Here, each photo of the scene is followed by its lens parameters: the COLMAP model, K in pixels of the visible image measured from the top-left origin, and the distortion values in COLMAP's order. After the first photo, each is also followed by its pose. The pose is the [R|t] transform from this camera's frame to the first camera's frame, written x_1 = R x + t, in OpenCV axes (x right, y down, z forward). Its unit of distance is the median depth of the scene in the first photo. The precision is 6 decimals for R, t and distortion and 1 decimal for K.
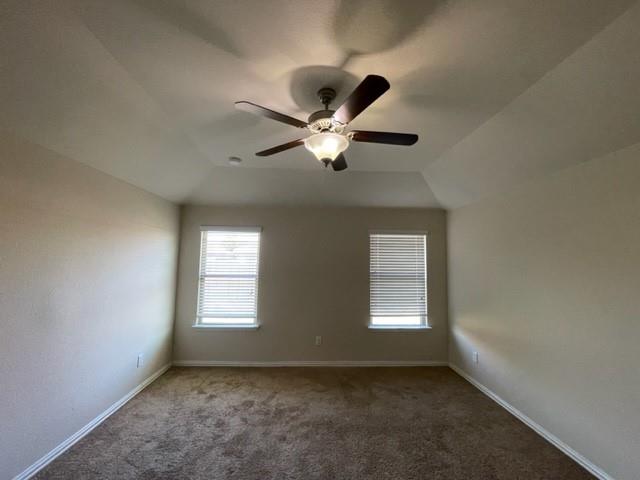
lens RADIAL K [[258.3, 0, 317.8], [0, 258.3, 238.5], [0, 0, 1]] dist [-0.011848, 0.004676]
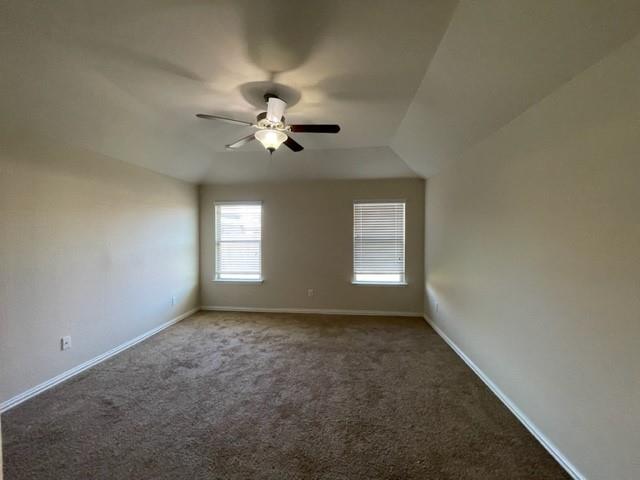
lens RADIAL K [[258.3, 0, 317.8], [0, 258.3, 238.5], [0, 0, 1]] dist [-0.011848, 0.004676]
pose [[0.989259, -0.014222, -0.145483, 0.266356], [0.028917, 0.994627, 0.099401, 0.023967], [0.143288, -0.102540, 0.984355, -0.206774]]
